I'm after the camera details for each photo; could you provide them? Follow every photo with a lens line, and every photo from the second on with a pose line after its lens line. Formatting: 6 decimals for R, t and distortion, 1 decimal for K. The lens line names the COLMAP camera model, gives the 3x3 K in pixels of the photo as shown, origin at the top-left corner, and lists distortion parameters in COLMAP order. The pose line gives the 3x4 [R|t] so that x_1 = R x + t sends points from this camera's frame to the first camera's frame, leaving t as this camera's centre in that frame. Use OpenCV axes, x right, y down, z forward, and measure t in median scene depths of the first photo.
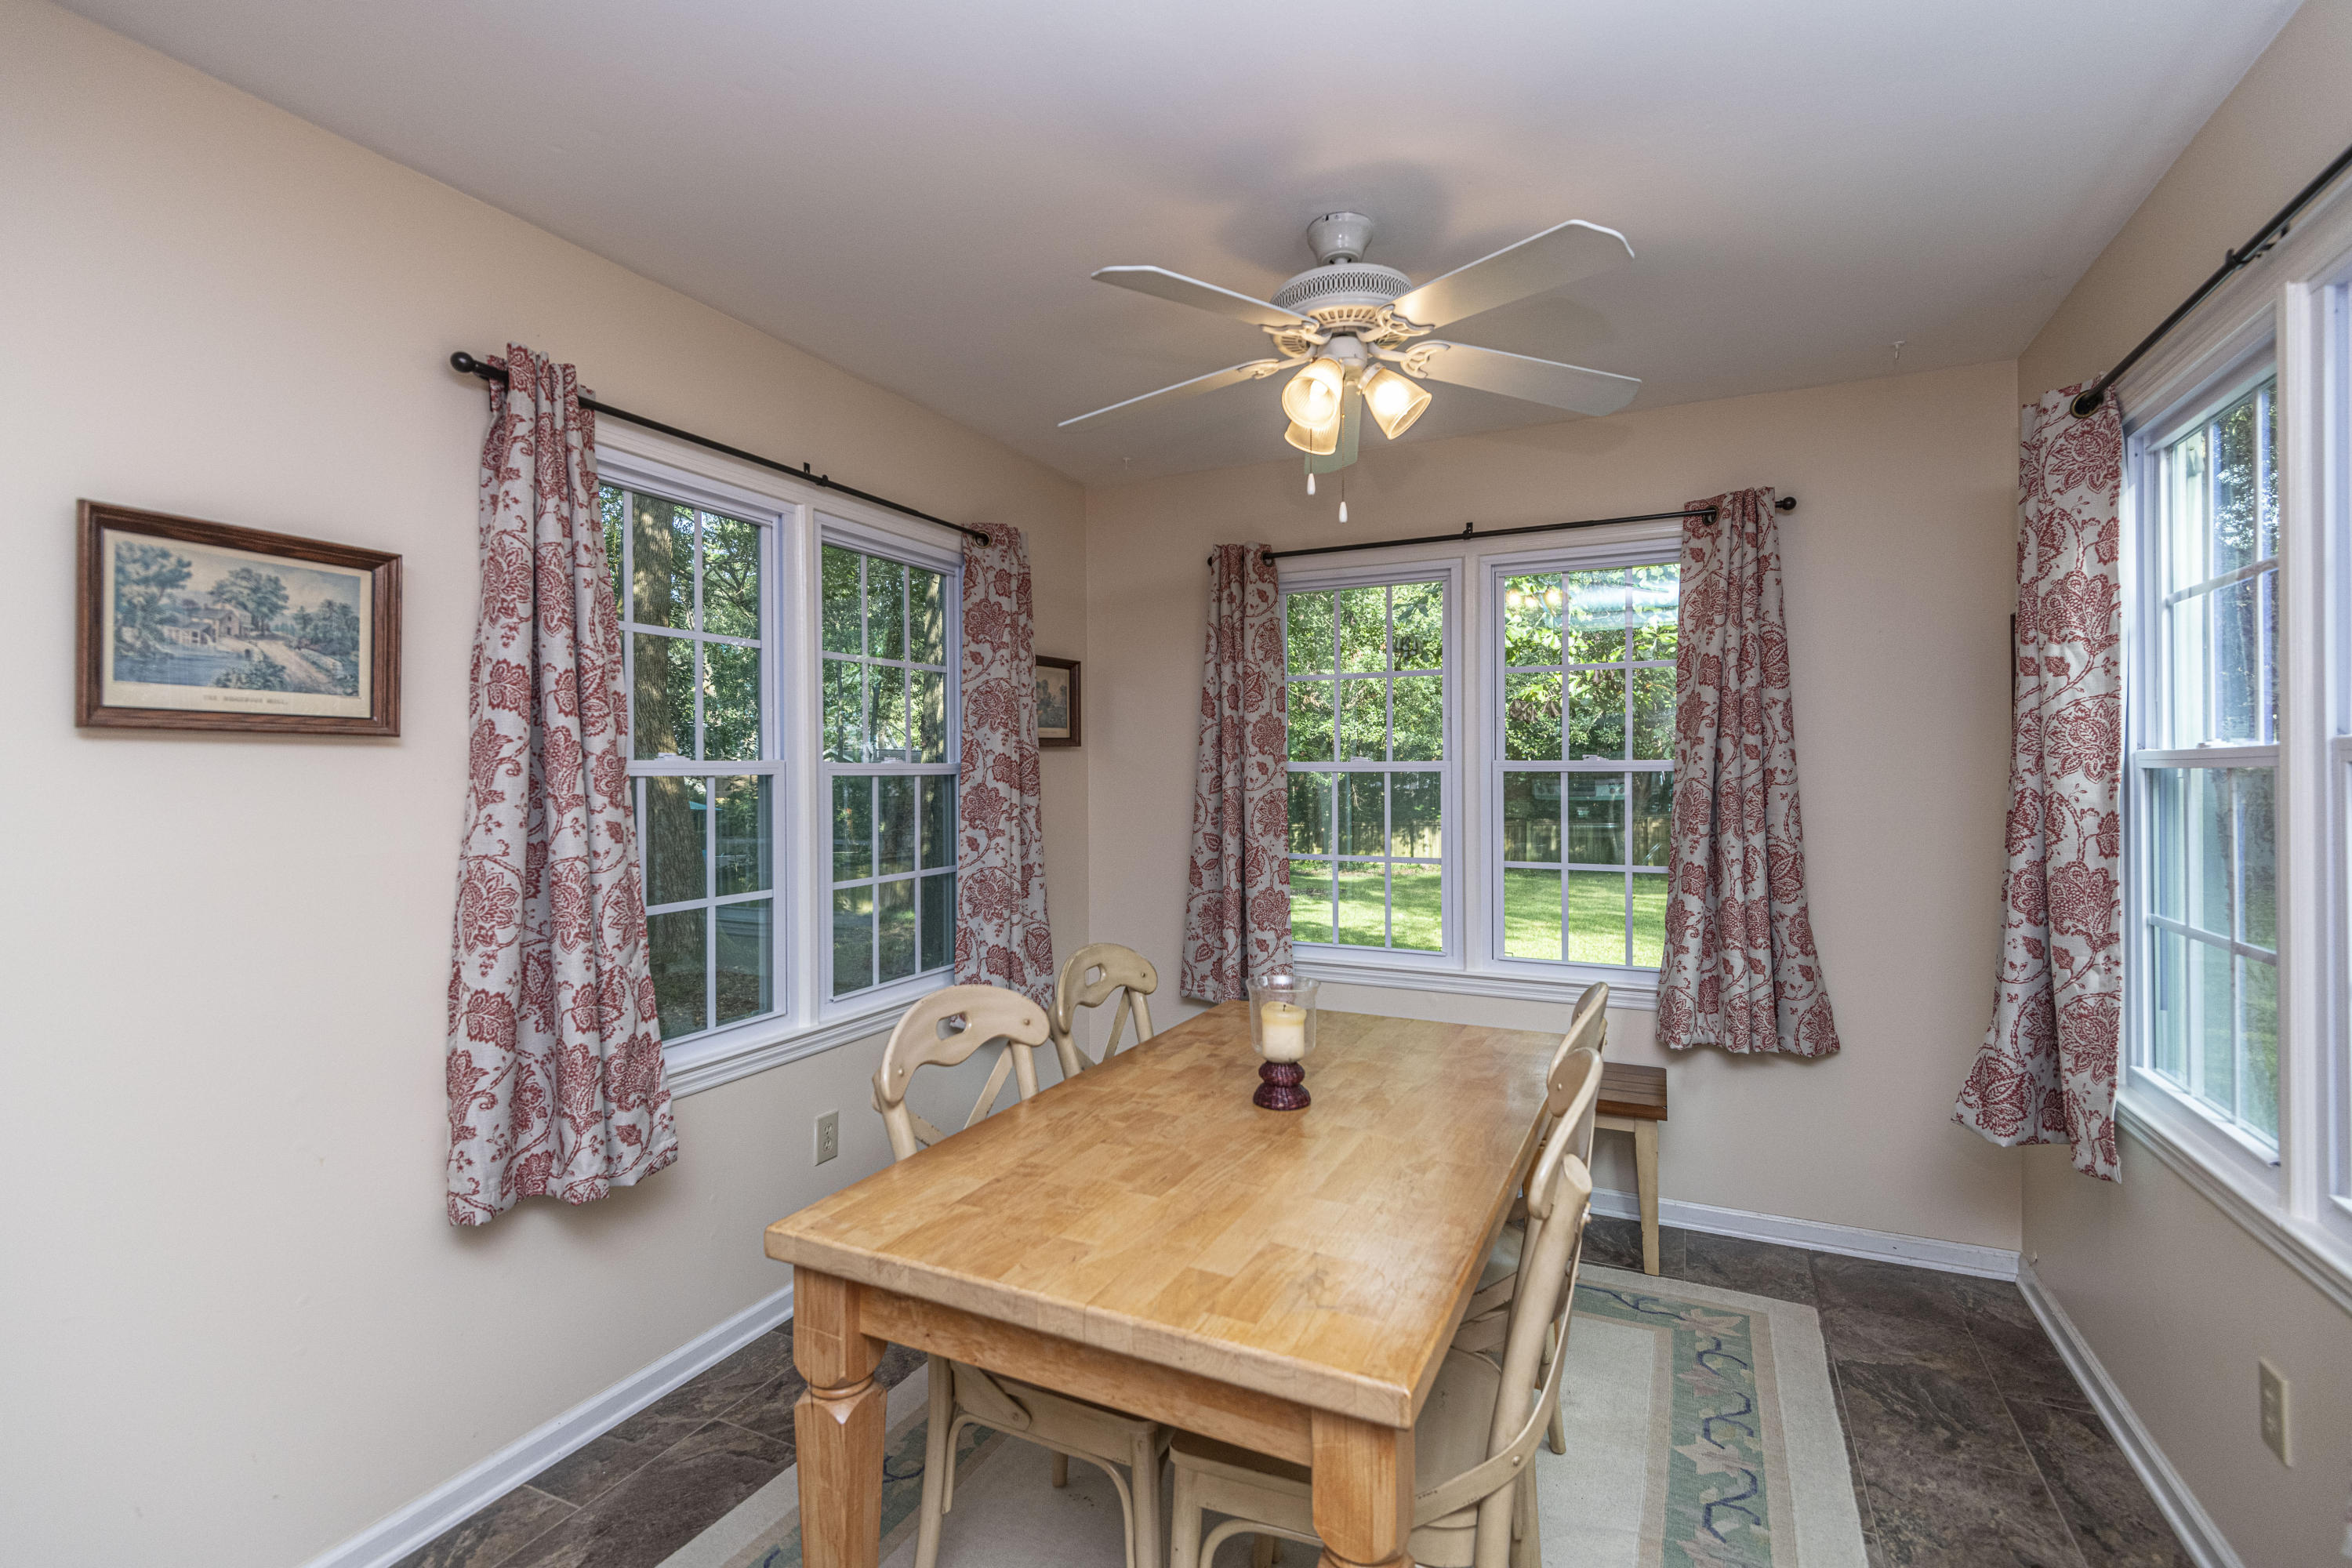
lens RADIAL K [[1071.2, 0, 1166.8], [0, 1071.2, 772.0], [0, 0, 1]] dist [0.042138, -0.022285]
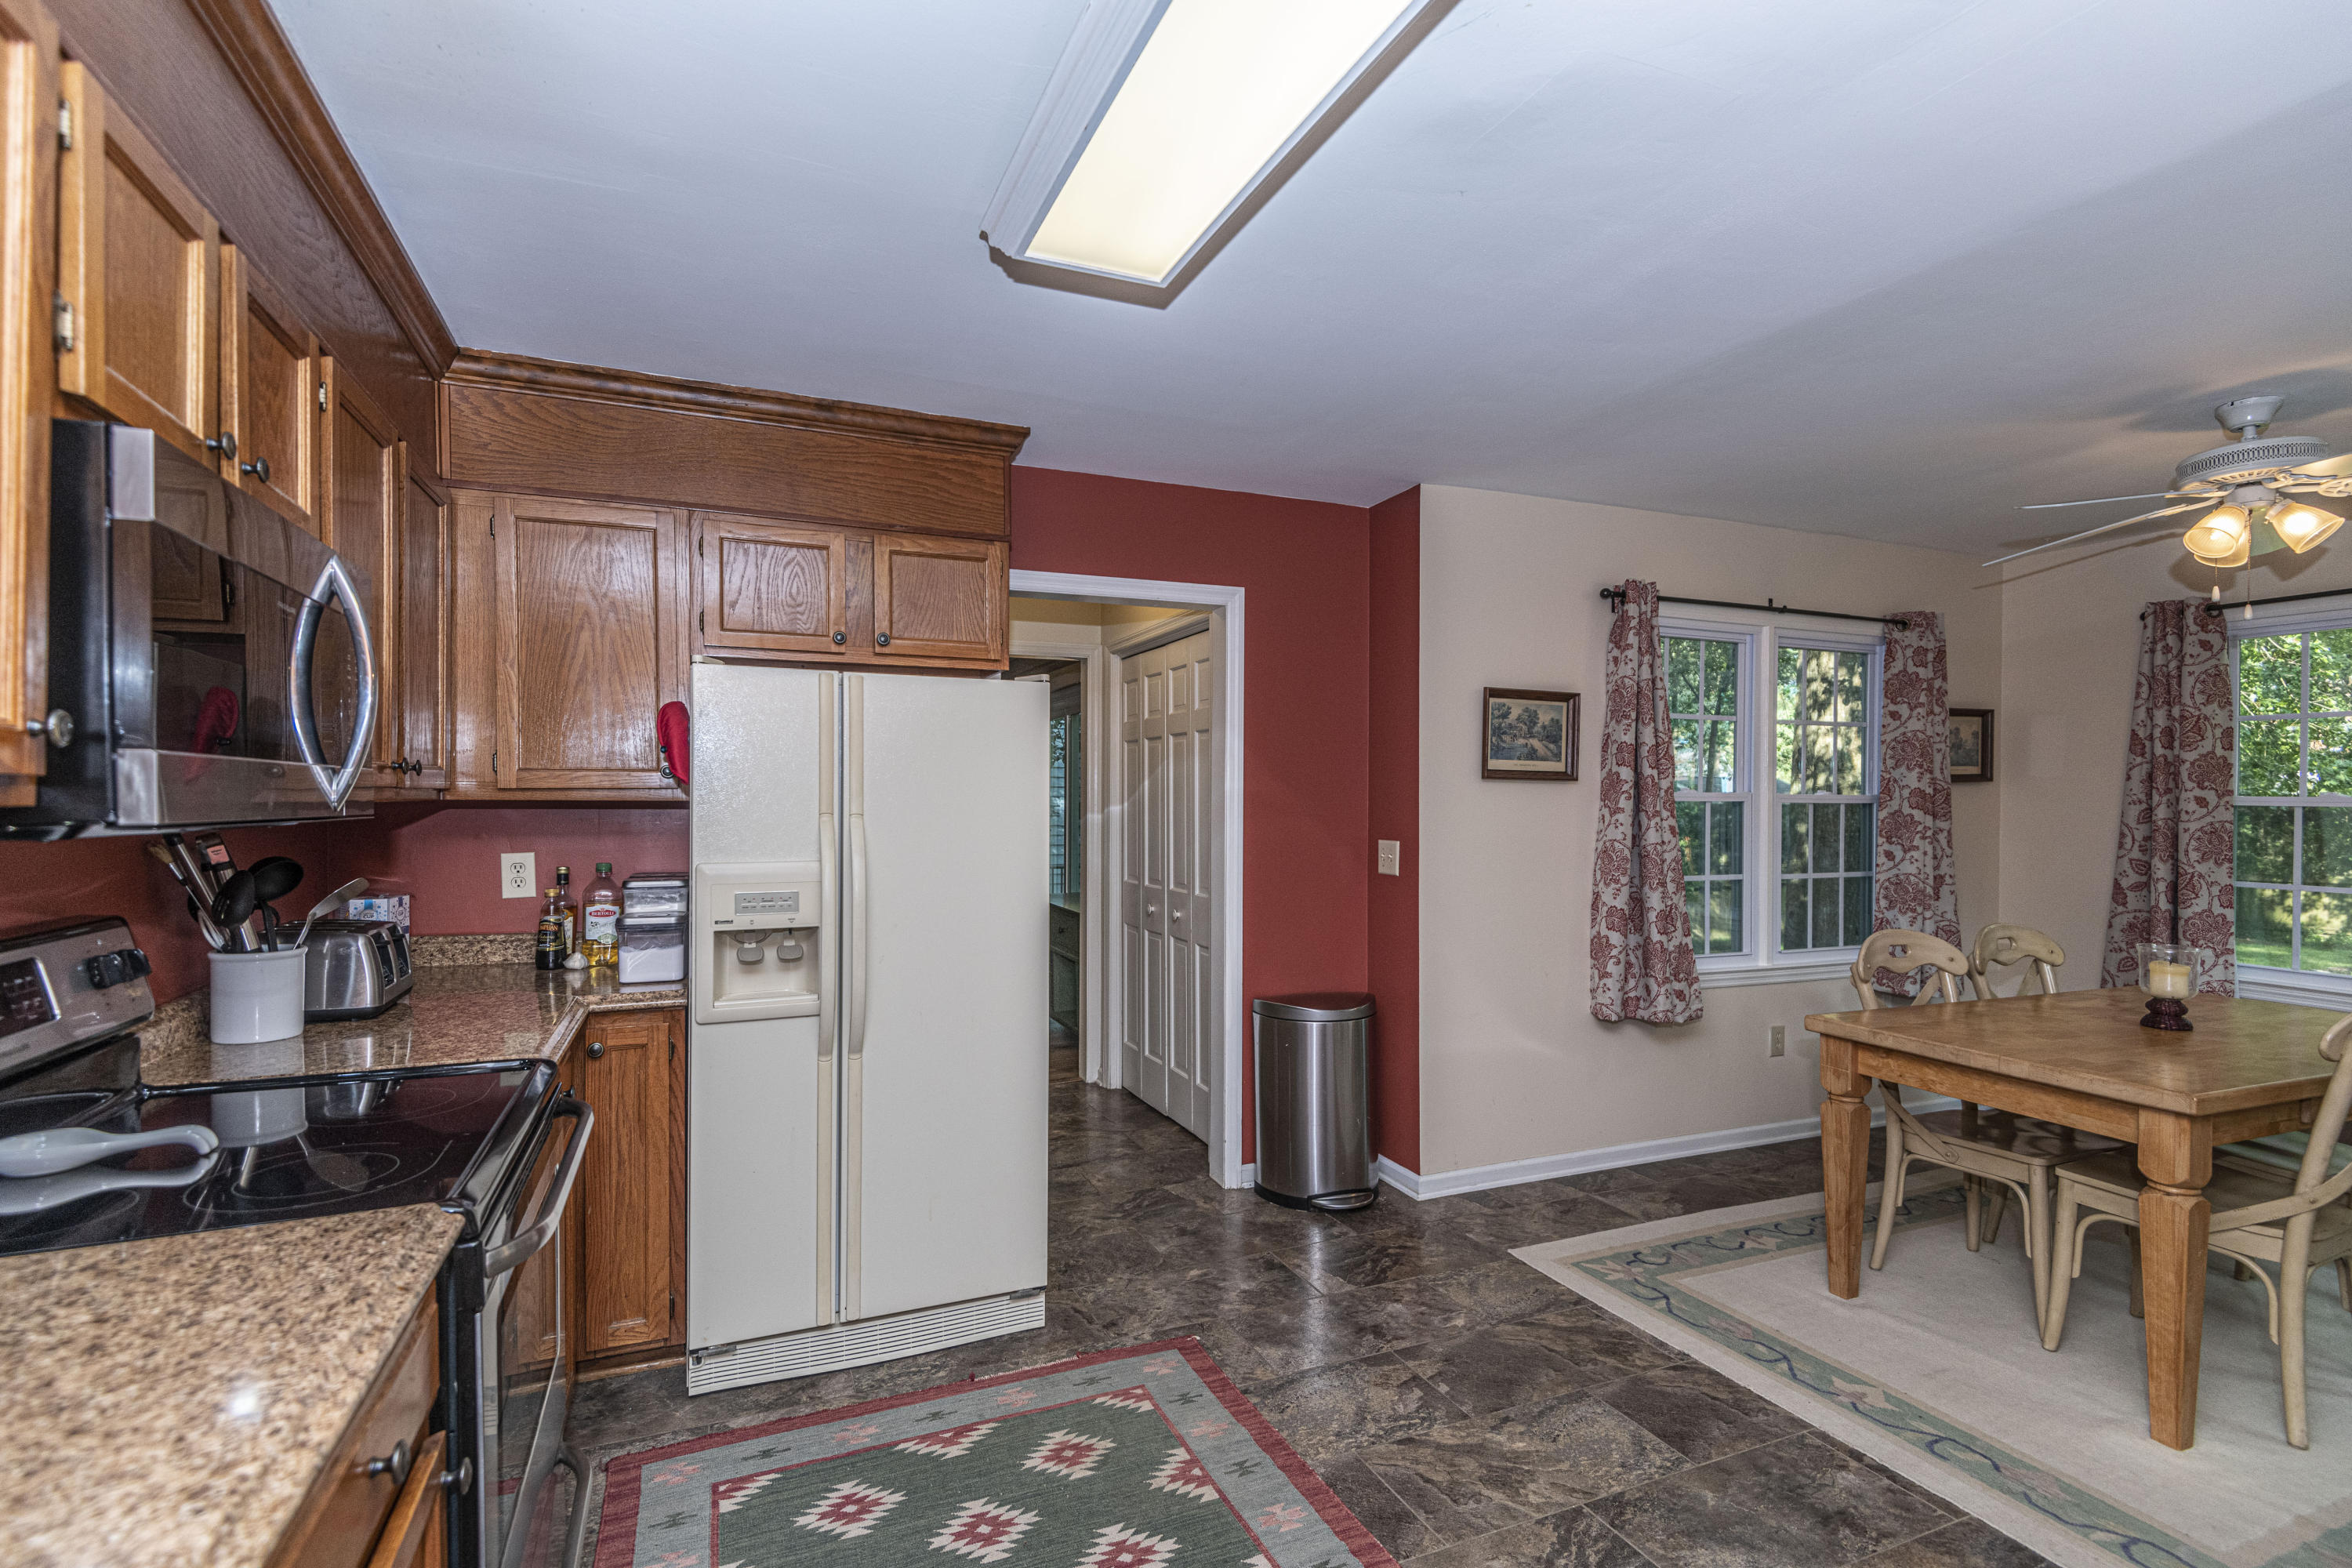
lens RADIAL K [[1053.6, 0, 1156.3], [0, 1053.6, 804.0], [0, 0, 1]] dist [0.030504, -0.019546]
pose [[0.739013, 0.015777, -0.673506, 0.039395], [-0.012569, 0.999875, 0.009630, 0.001797], [0.673574, 0.001349, 0.739119, -0.645260]]
